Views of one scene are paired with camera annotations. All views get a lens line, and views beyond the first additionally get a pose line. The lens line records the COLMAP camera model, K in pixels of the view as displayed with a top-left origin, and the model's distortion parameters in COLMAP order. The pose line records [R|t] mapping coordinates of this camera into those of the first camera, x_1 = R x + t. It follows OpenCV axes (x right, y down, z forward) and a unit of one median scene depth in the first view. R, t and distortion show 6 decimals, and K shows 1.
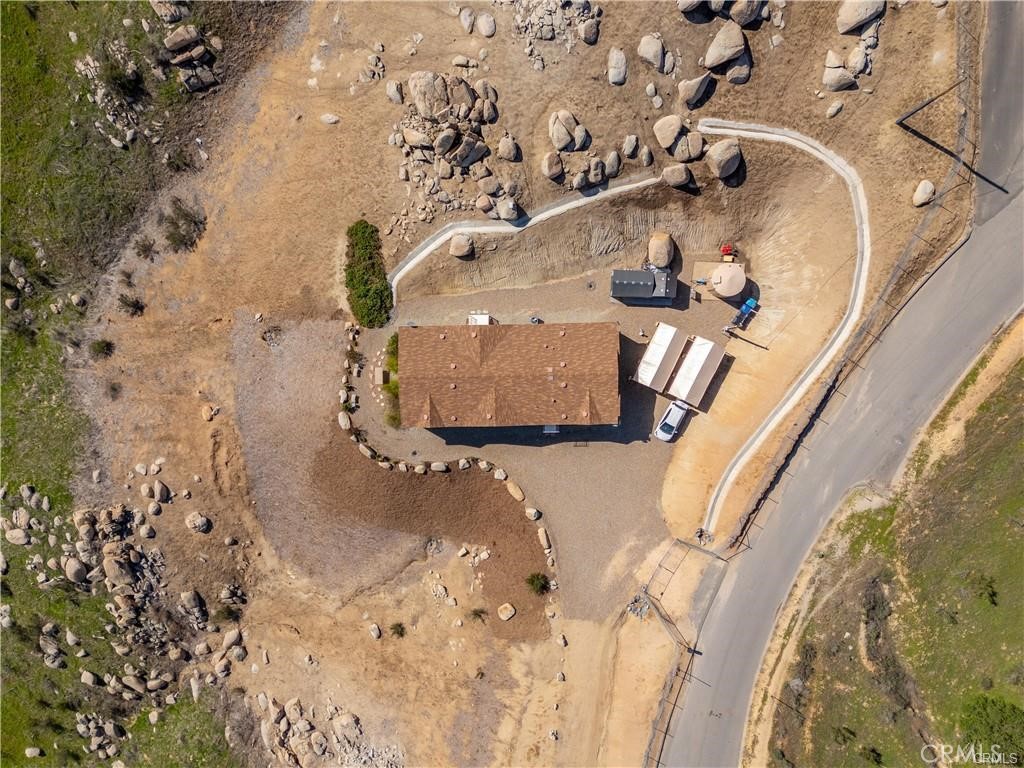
lens RADIAL K [[744.7, 0, 515.1], [0, 744.7, 381.6], [0, 0, 1]] dist [0.068237, -0.044495]
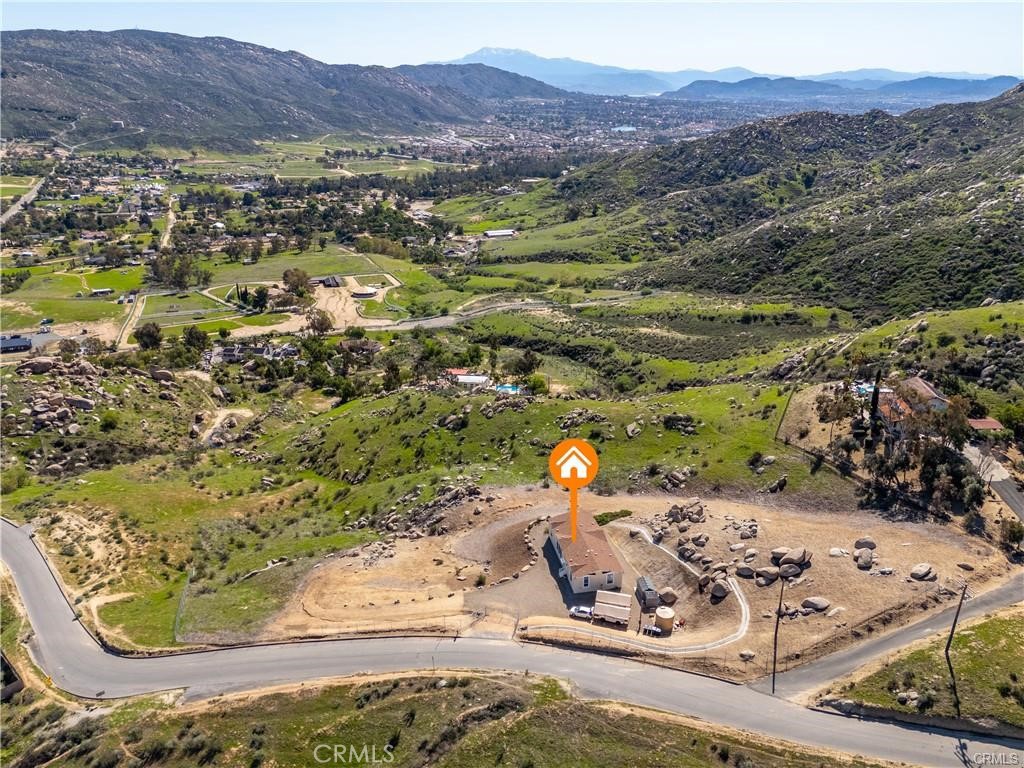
lens RADIAL K [[744.7, 0, 515.1], [0, 744.7, 381.6], [0, 0, 1]] dist [0.068237, -0.044495]
pose [[0.177141, 0.380307, -0.907738, 1.594780], [-0.983186, 0.026830, -0.180624, 0.517664], [-0.044337, 0.924471, 0.378665, -0.197935]]
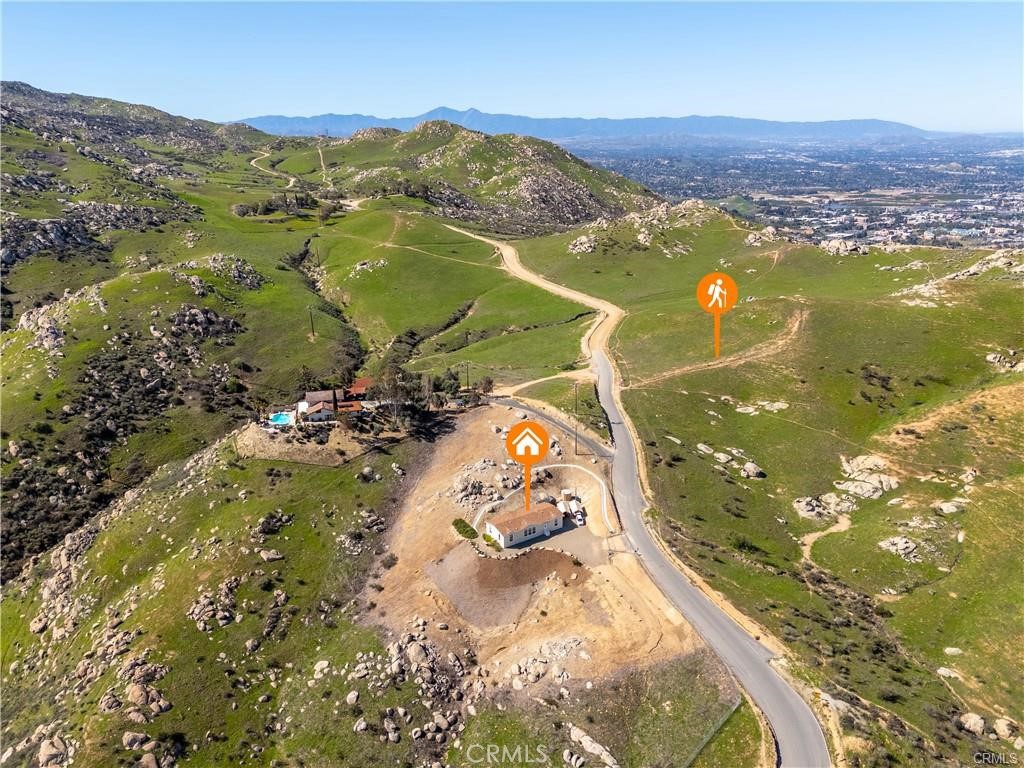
lens RADIAL K [[744.7, 0, 515.1], [0, 744.7, 381.6], [0, 0, 1]] dist [0.068237, -0.044495]
pose [[0.852390, -0.157599, 0.498592, -1.361667], [0.522625, 0.225447, -0.822214, 2.171727], [0.017174, 0.961424, 0.274534, -0.328986]]
